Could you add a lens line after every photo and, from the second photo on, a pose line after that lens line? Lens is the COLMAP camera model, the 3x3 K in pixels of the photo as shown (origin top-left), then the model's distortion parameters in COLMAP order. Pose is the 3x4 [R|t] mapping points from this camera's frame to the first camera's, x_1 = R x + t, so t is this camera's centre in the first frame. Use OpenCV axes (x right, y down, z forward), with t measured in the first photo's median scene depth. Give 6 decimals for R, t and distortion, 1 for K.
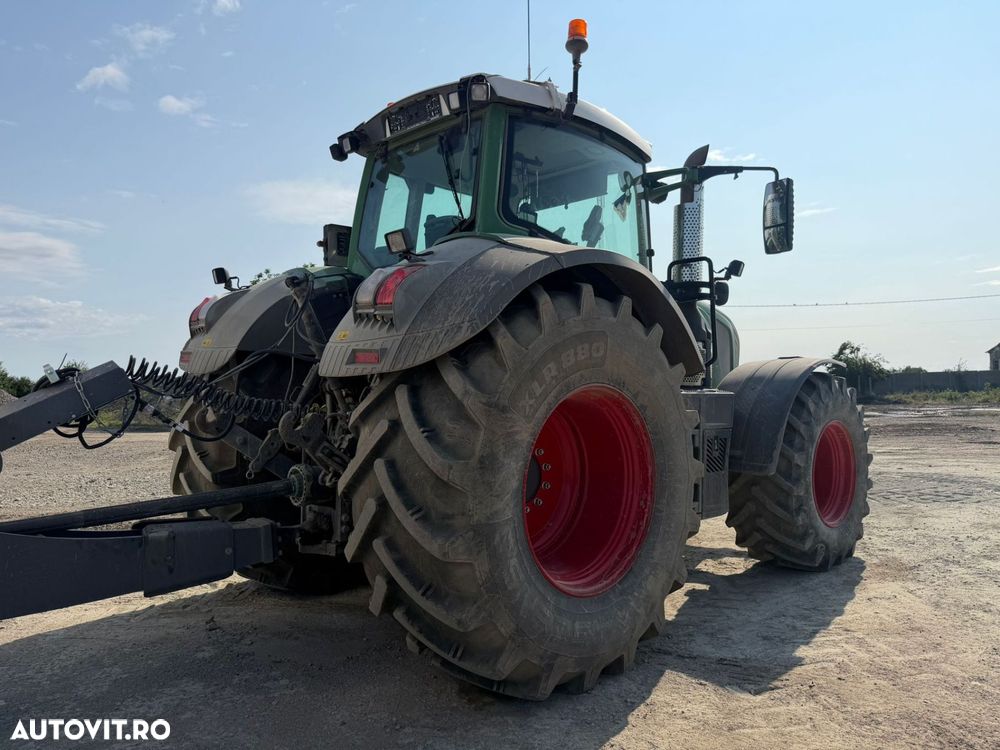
lens RADIAL K [[767.7, 0, 486.6], [0, 767.7, 371.7], [0, 0, 1]] dist [0.005440, 0.000161]
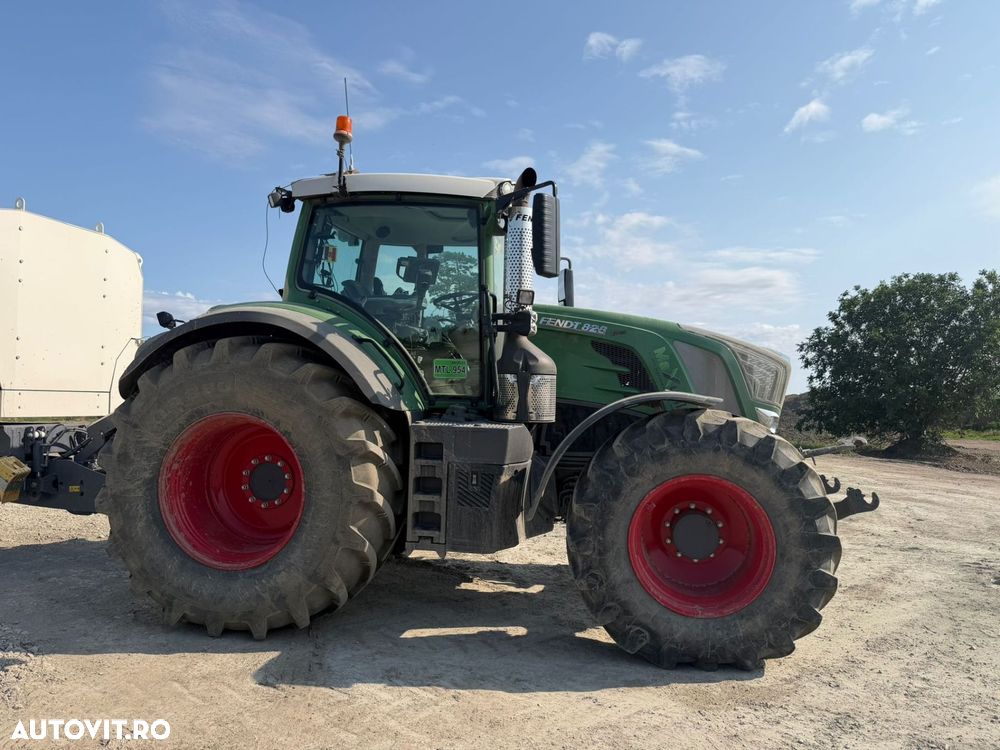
lens RADIAL K [[757.6, 0, 495.9], [0, 757.6, 374.1], [0, 0, 1]] dist [-0.001878, 0.006421]
pose [[0.572531, -0.006716, -0.819856, 0.114098], [-0.009331, 0.999848, -0.014706, -0.002754], [0.819830, 0.016070, 0.572381, 0.046897]]
